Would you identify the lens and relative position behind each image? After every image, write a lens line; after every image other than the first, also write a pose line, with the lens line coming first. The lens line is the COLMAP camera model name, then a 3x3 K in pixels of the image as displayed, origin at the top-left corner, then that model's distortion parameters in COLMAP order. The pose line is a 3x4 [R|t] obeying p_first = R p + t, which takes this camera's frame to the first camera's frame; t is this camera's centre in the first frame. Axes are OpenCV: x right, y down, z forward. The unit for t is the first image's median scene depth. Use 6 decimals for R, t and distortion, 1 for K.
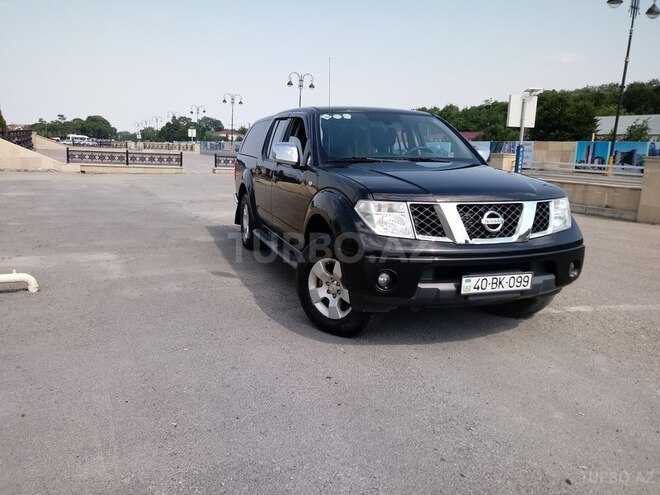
lens RADIAL K [[543.6, 0, 331.1], [0, 543.6, 230.2], [0, 0, 1]] dist [0.066194, -0.115195]
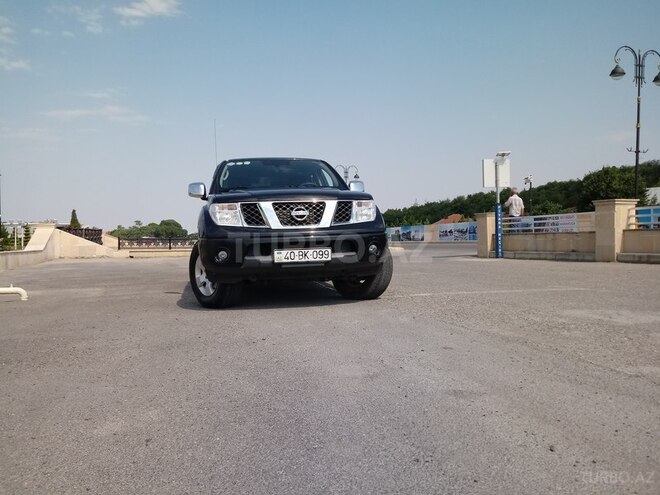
lens RADIAL K [[543.6, 0, 331.1], [0, 543.6, 230.2], [0, 0, 1]] dist [0.066194, -0.115195]
pose [[0.991433, -0.057540, -0.117259, 0.477863], [0.036994, 0.984680, -0.170401, 0.242162], [0.125268, 0.164603, 0.978373, -0.343726]]
